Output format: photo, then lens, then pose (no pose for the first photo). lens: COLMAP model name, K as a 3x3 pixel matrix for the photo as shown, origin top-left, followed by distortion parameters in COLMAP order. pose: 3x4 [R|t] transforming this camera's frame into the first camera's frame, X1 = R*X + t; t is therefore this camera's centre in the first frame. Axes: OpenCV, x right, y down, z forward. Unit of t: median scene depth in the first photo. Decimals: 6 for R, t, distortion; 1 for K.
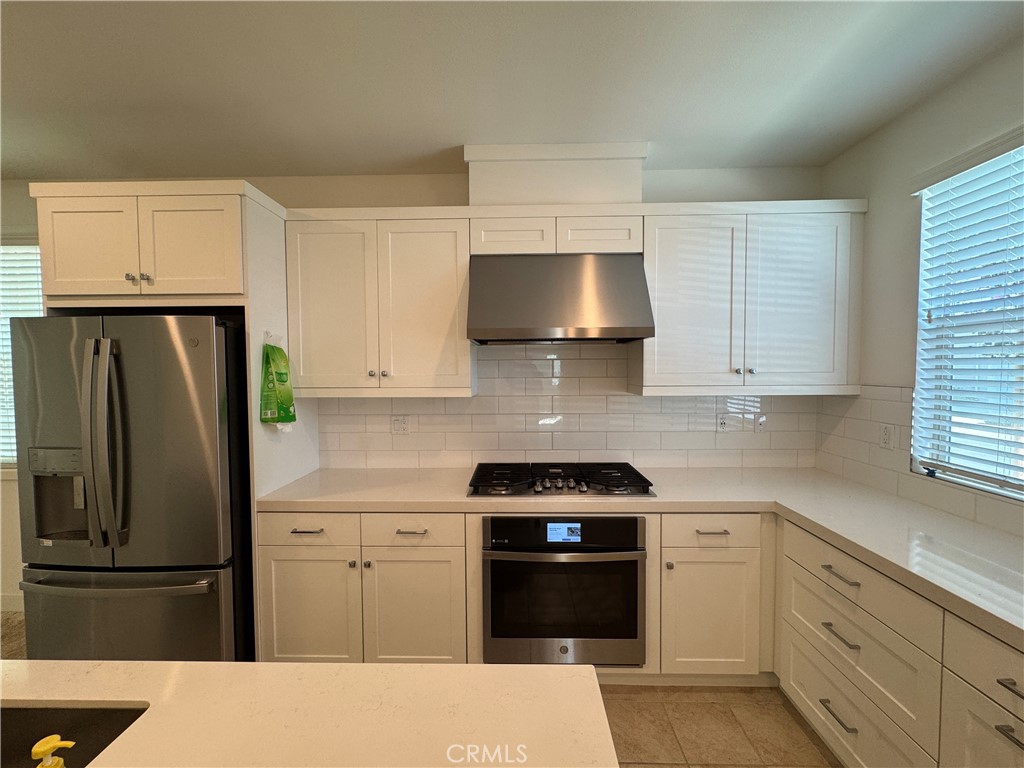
lens RADIAL K [[412.6, 0, 507.7], [0, 412.6, 386.7], [0, 0, 1]] dist [-0.005294, 0.001399]
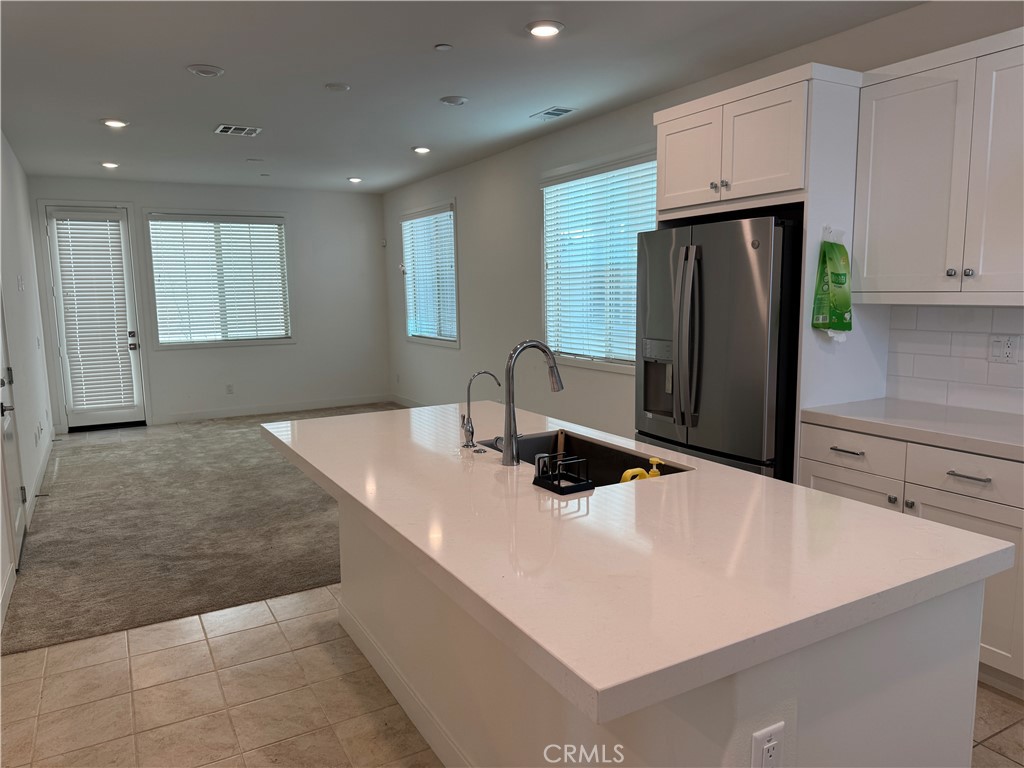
lens RADIAL K [[710.1, 0, 509.6], [0, 710.1, 382.9], [0, 0, 1]] dist [0.005824, -0.024325]
pose [[0.507889, 0.107256, -0.854719, 0.429301], [-0.026156, 0.993681, 0.109151, 0.053134], [0.861025, -0.033081, 0.507485, -0.394646]]
